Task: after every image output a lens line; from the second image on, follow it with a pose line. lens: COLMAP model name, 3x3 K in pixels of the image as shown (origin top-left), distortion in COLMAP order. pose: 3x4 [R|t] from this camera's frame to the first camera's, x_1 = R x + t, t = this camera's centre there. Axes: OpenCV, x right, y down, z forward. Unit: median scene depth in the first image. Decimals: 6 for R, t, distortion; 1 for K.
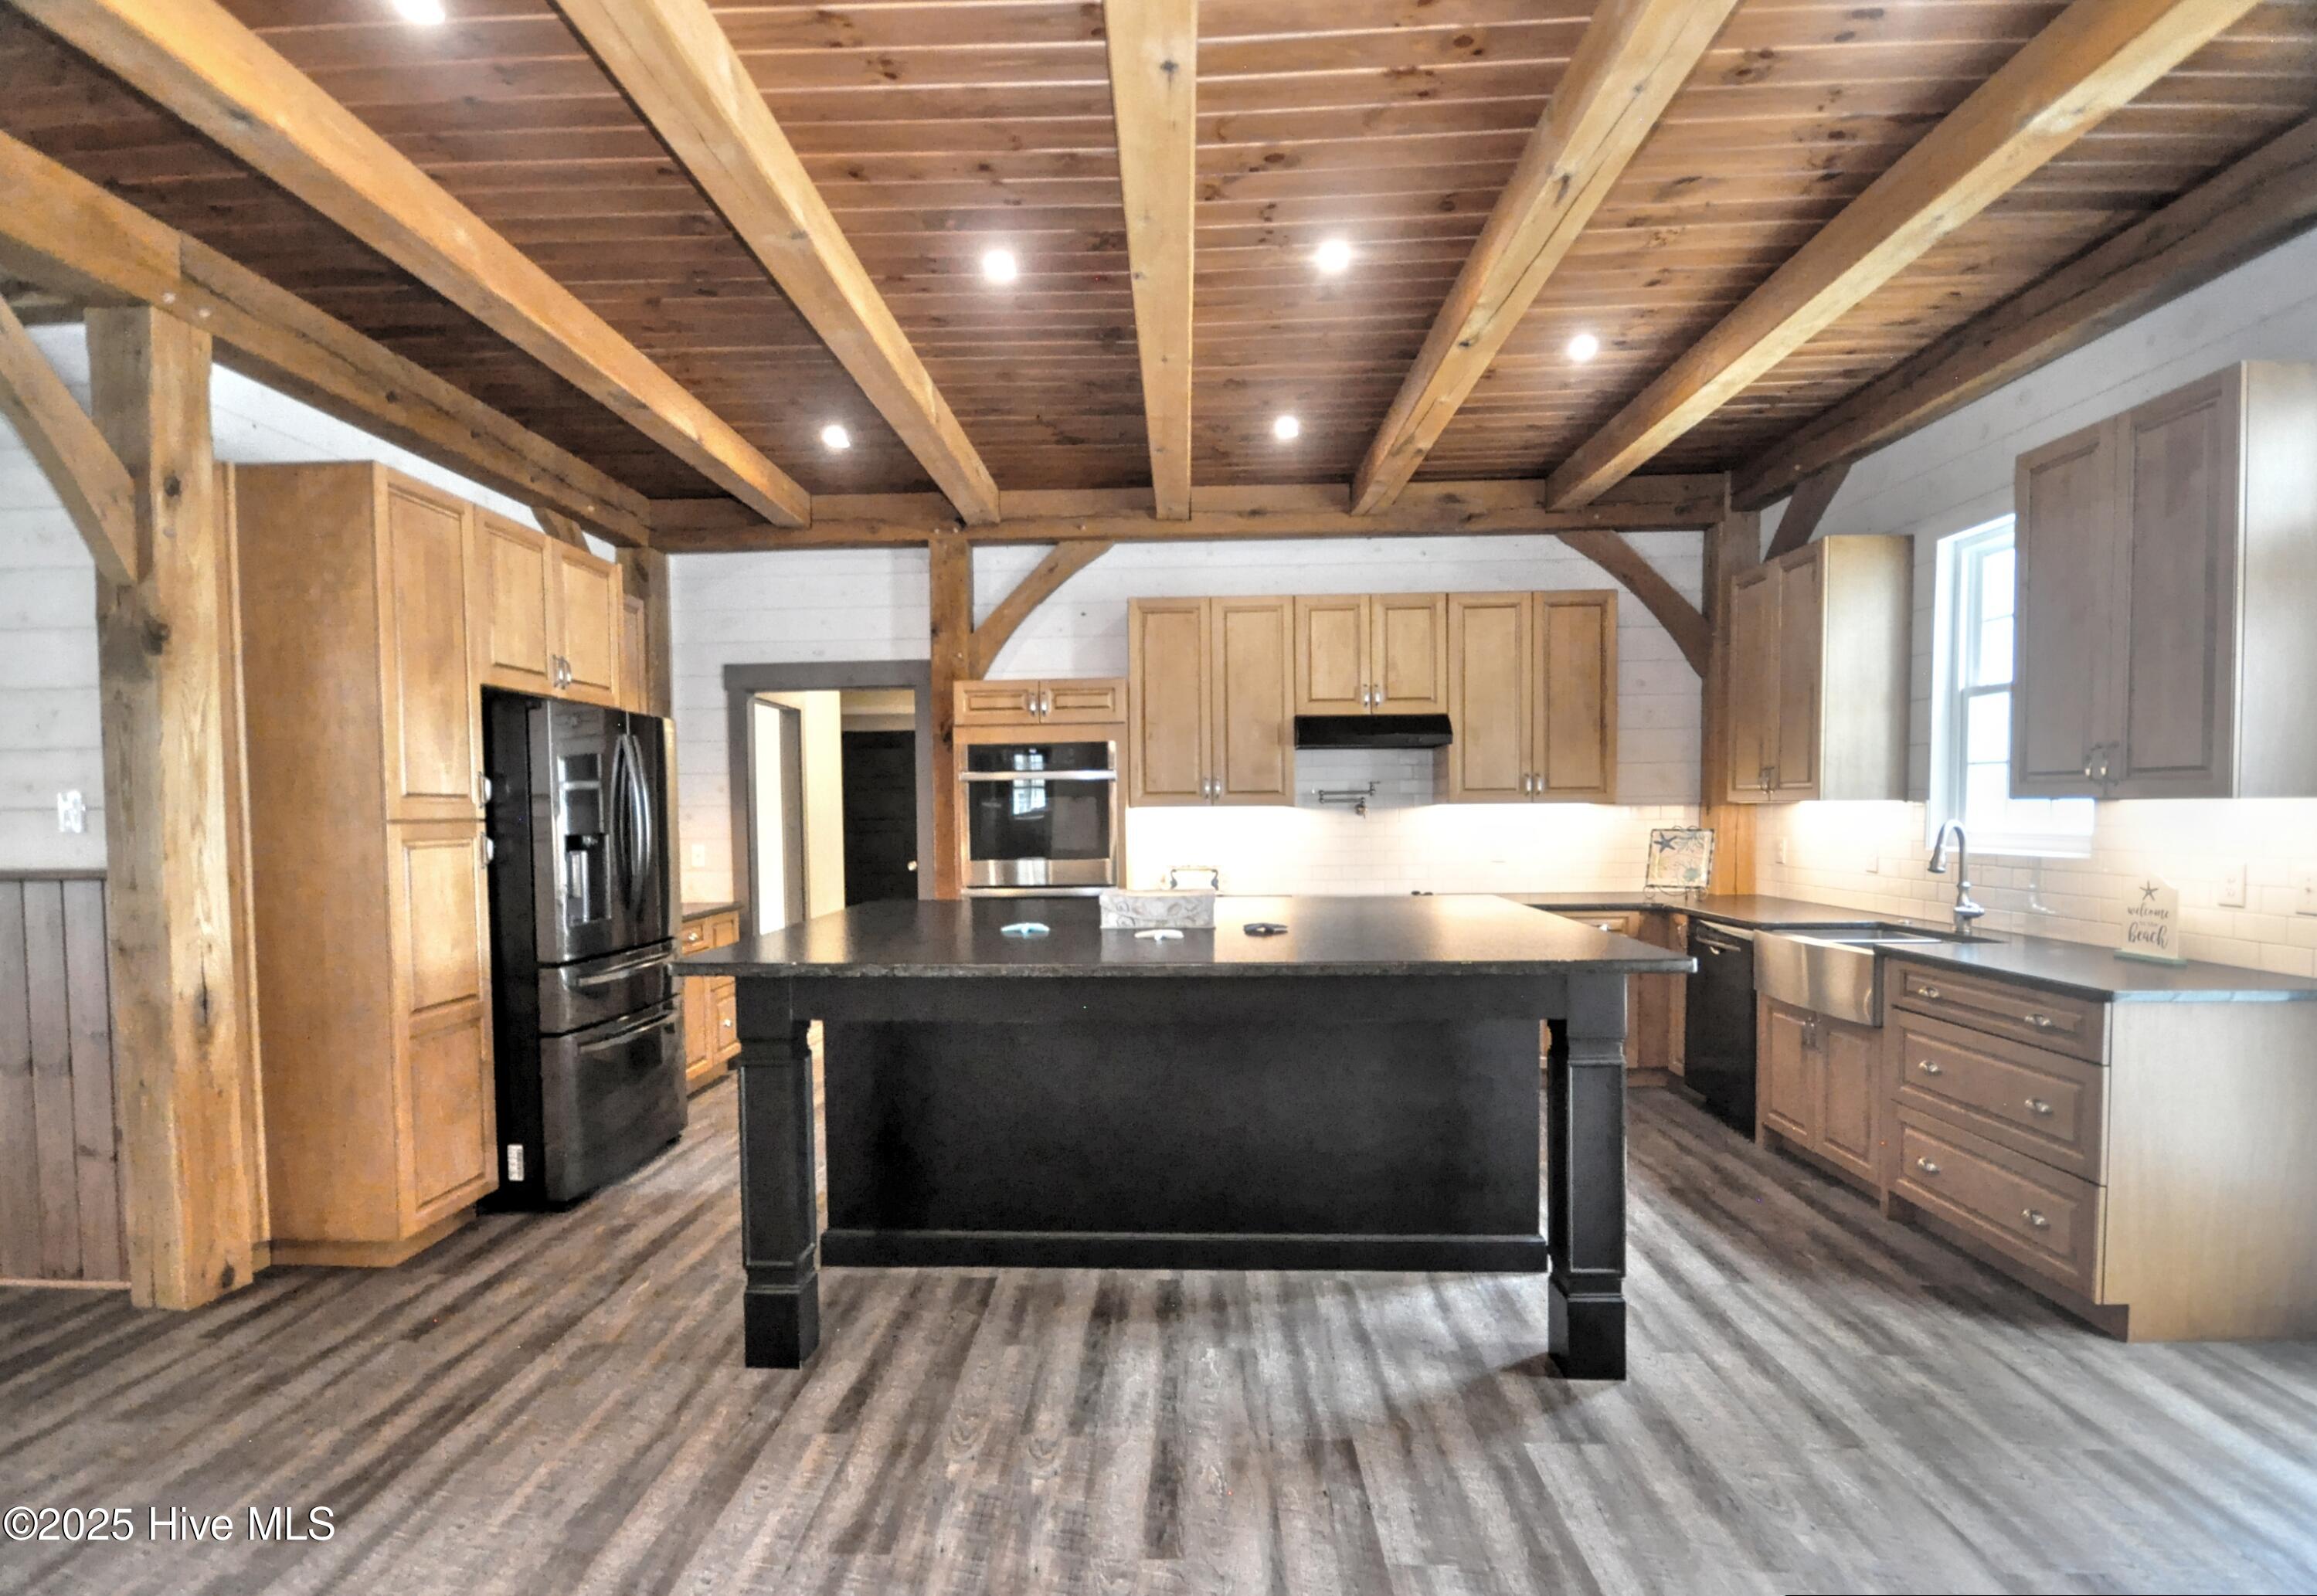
lens RADIAL K [[1083.3, 0, 1110.6], [0, 1083.3, 838.9], [0, 0, 1]] dist [0.004806, -0.003178]
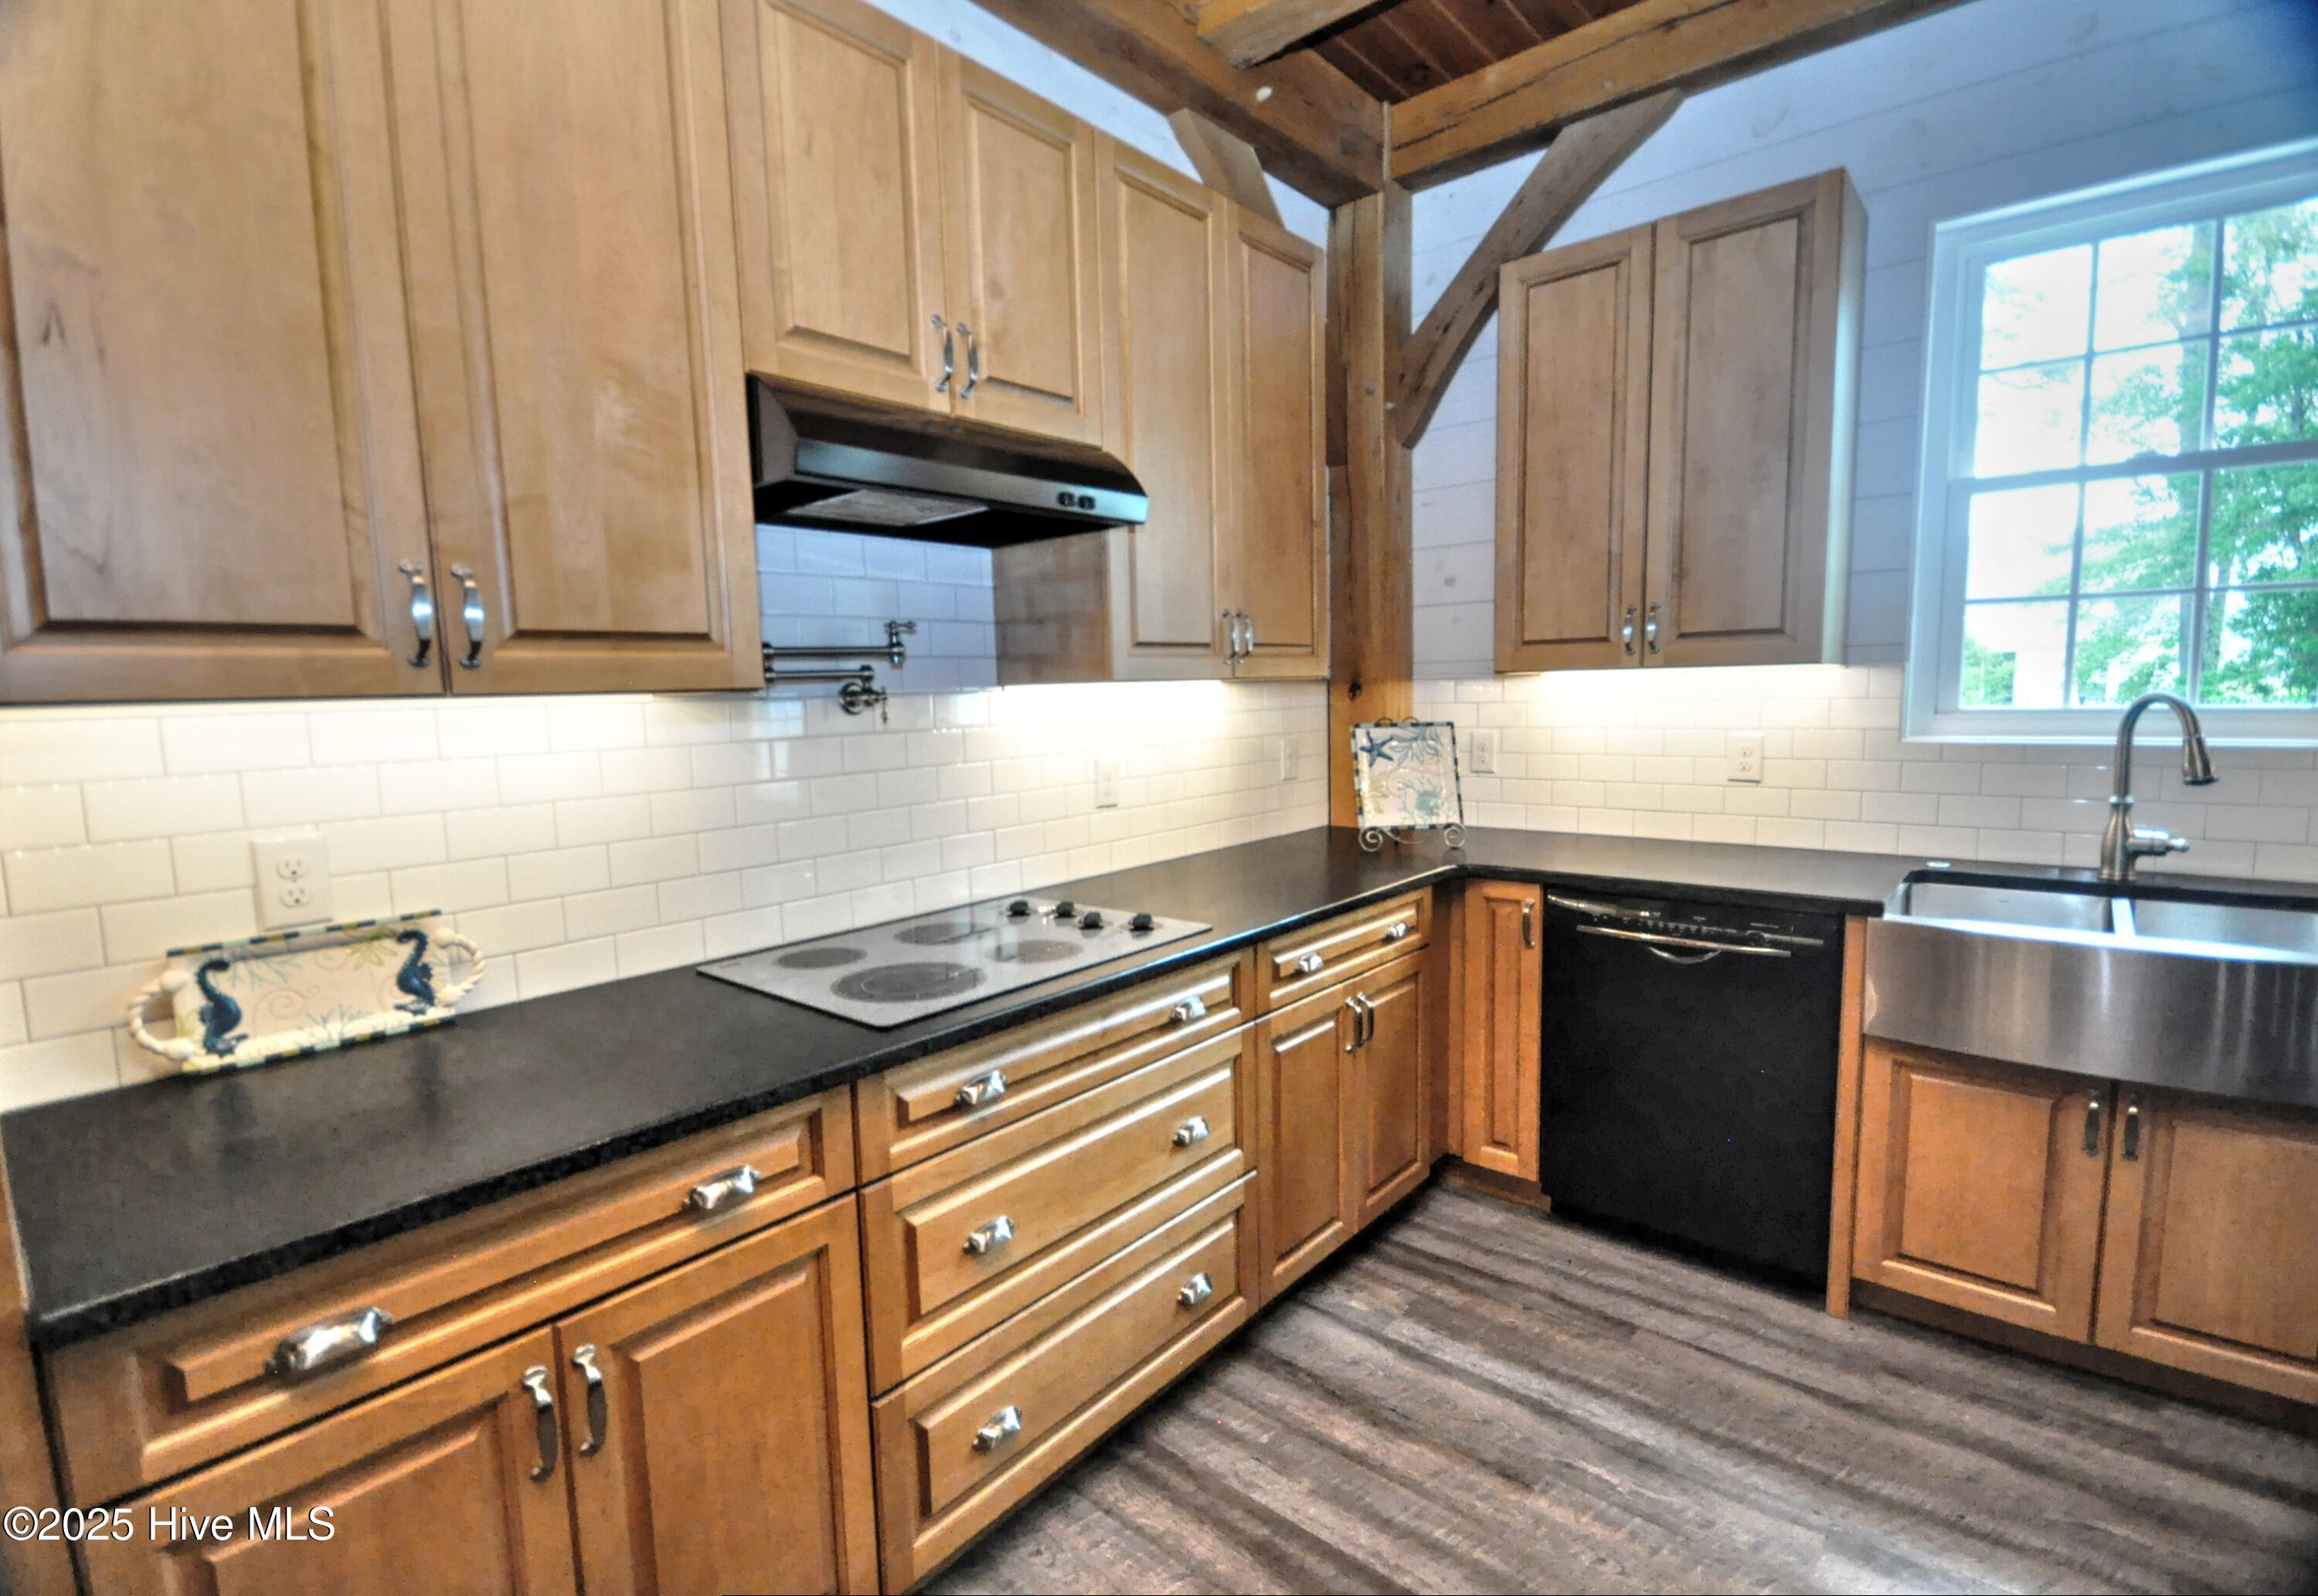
lens RADIAL K [[1083.7, 0, 1126.6], [0, 1083.7, 806.2], [0, 0, 1]] dist [0.004806, -0.003178]
pose [[0.611867, -0.091712, 0.785626, -0.004846], [0.044522, 0.995674, 0.081557, -0.018622], [-0.789707, -0.014924, 0.613303, 0.750953]]
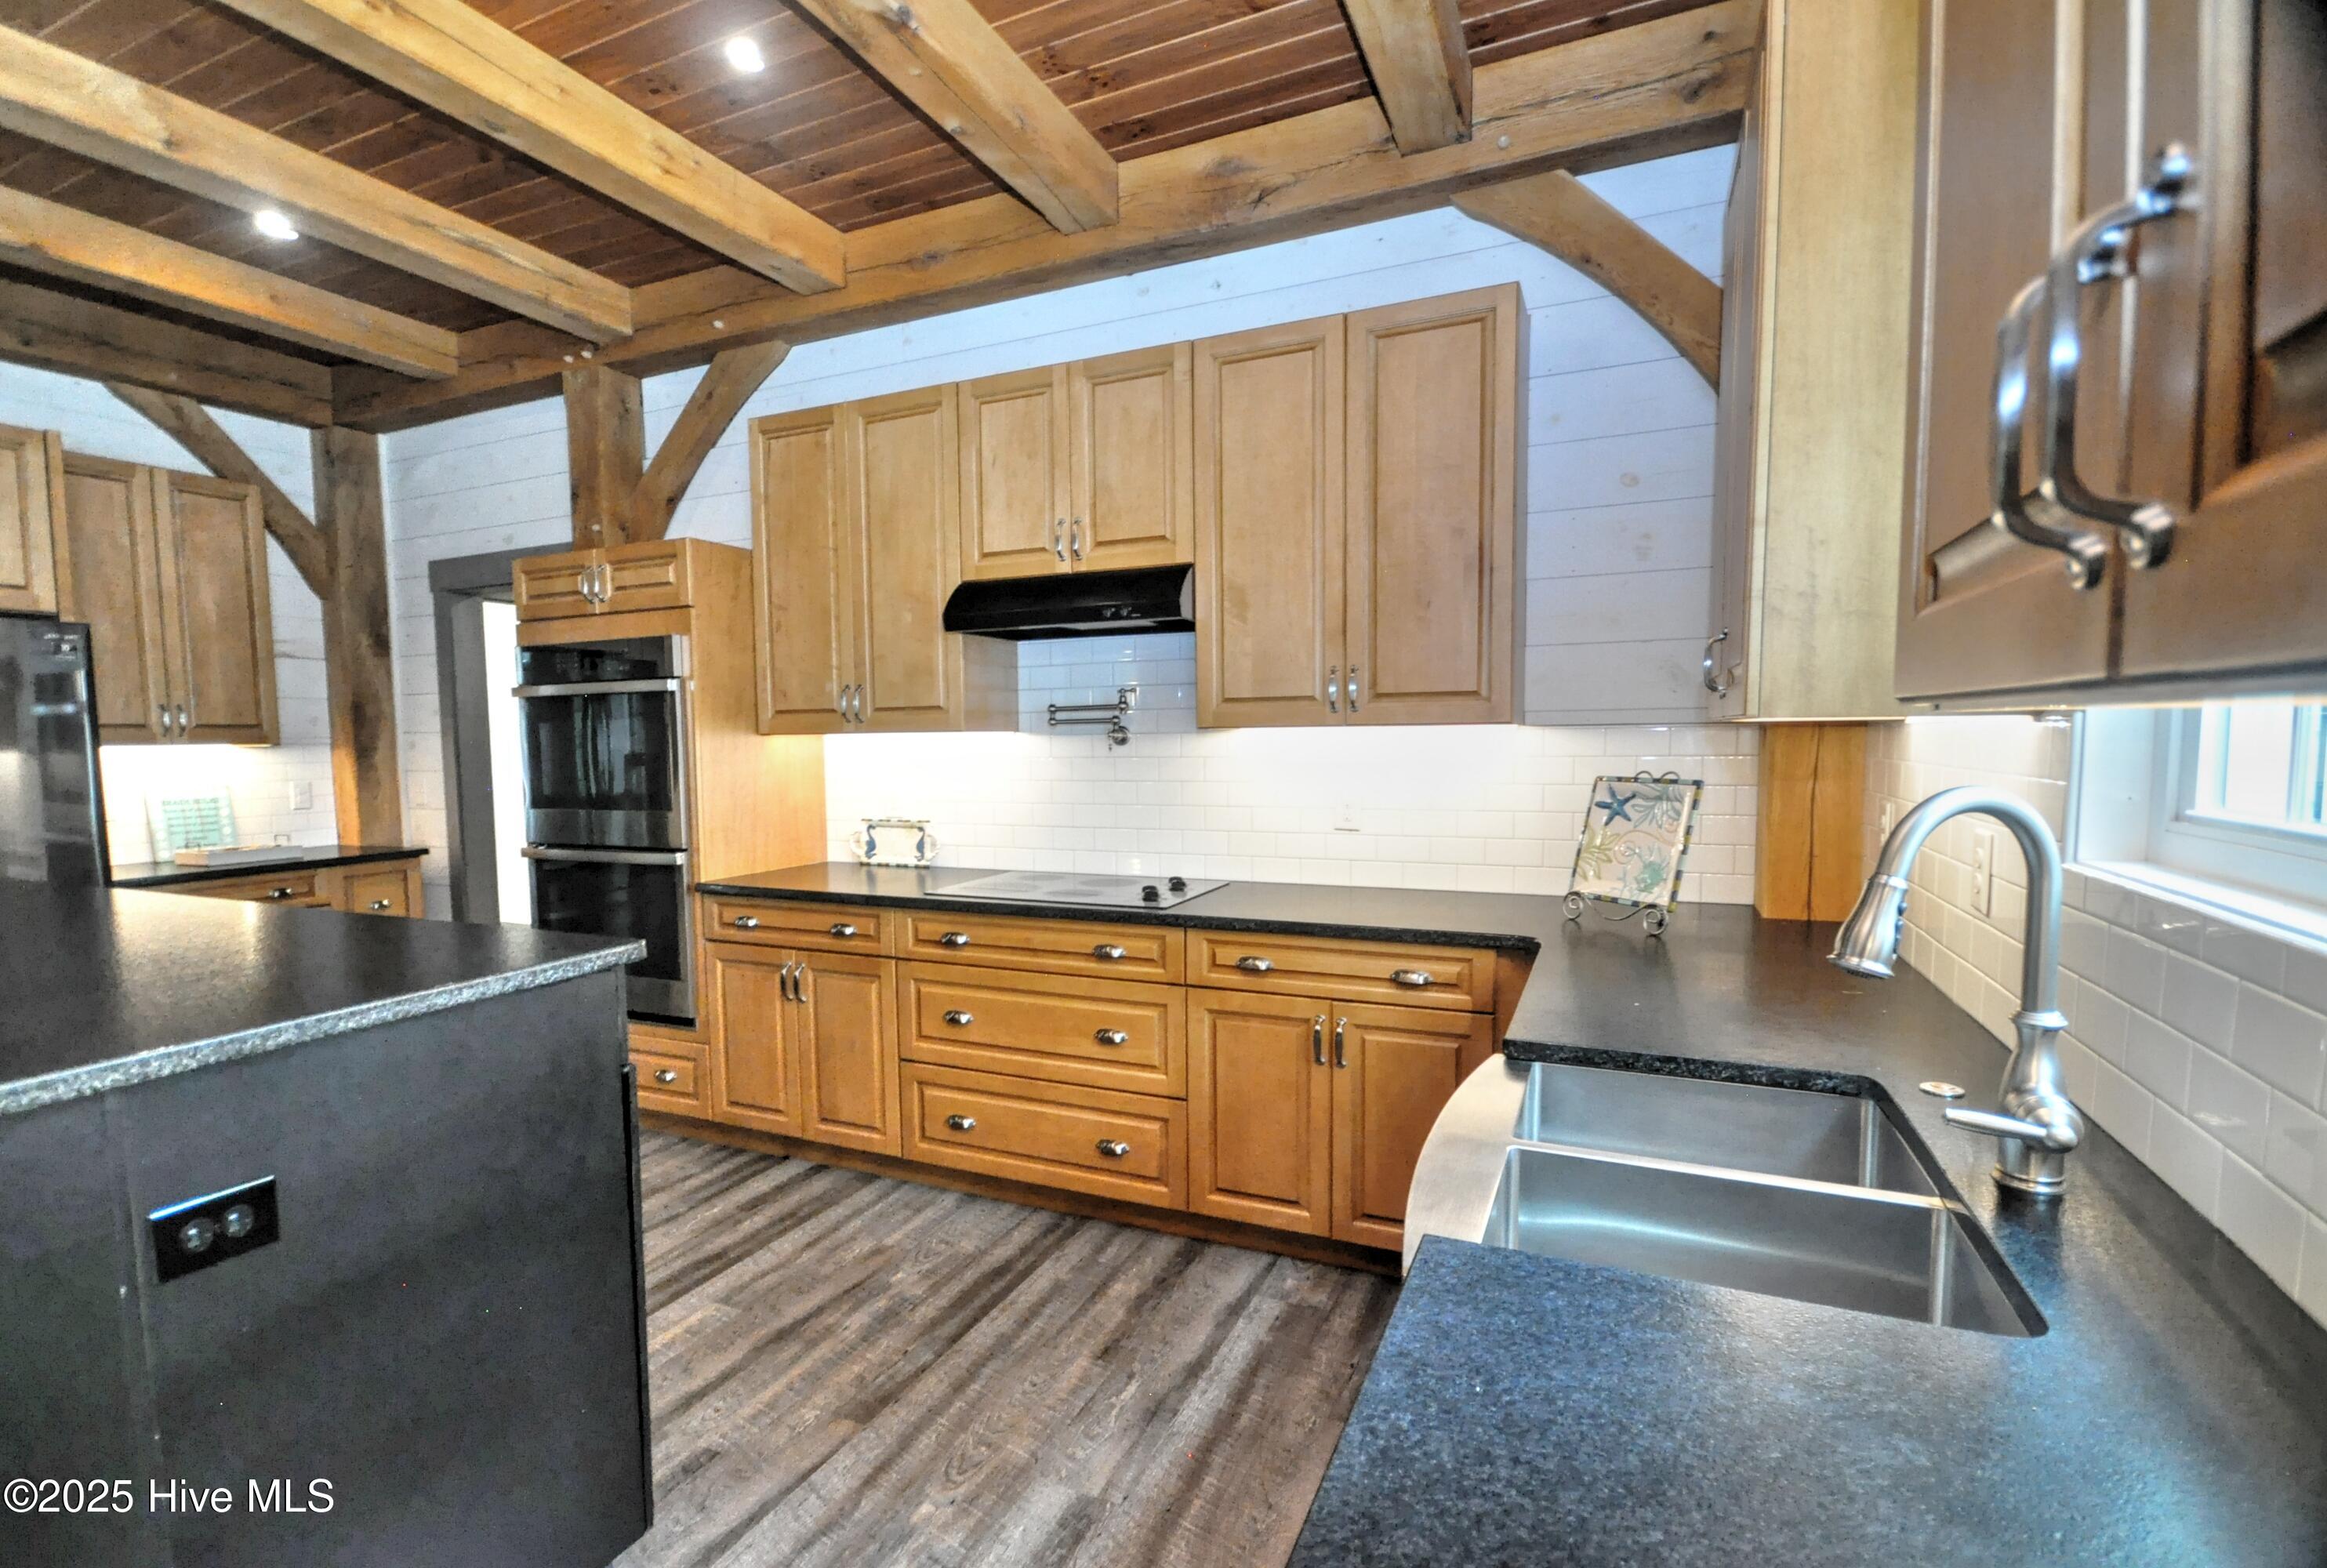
lens RADIAL K [[1083.1, 0, 1067.7], [0, 1083.1, 814.1], [0, 0, 1]] dist [-0.002743, 0.000303]
pose [[0.924678, 0.025716, -0.379880, 0.465211], [-0.004482, 0.998383, 0.056676, -0.019111], [0.380723, -0.050704, 0.923298, 0.460110]]
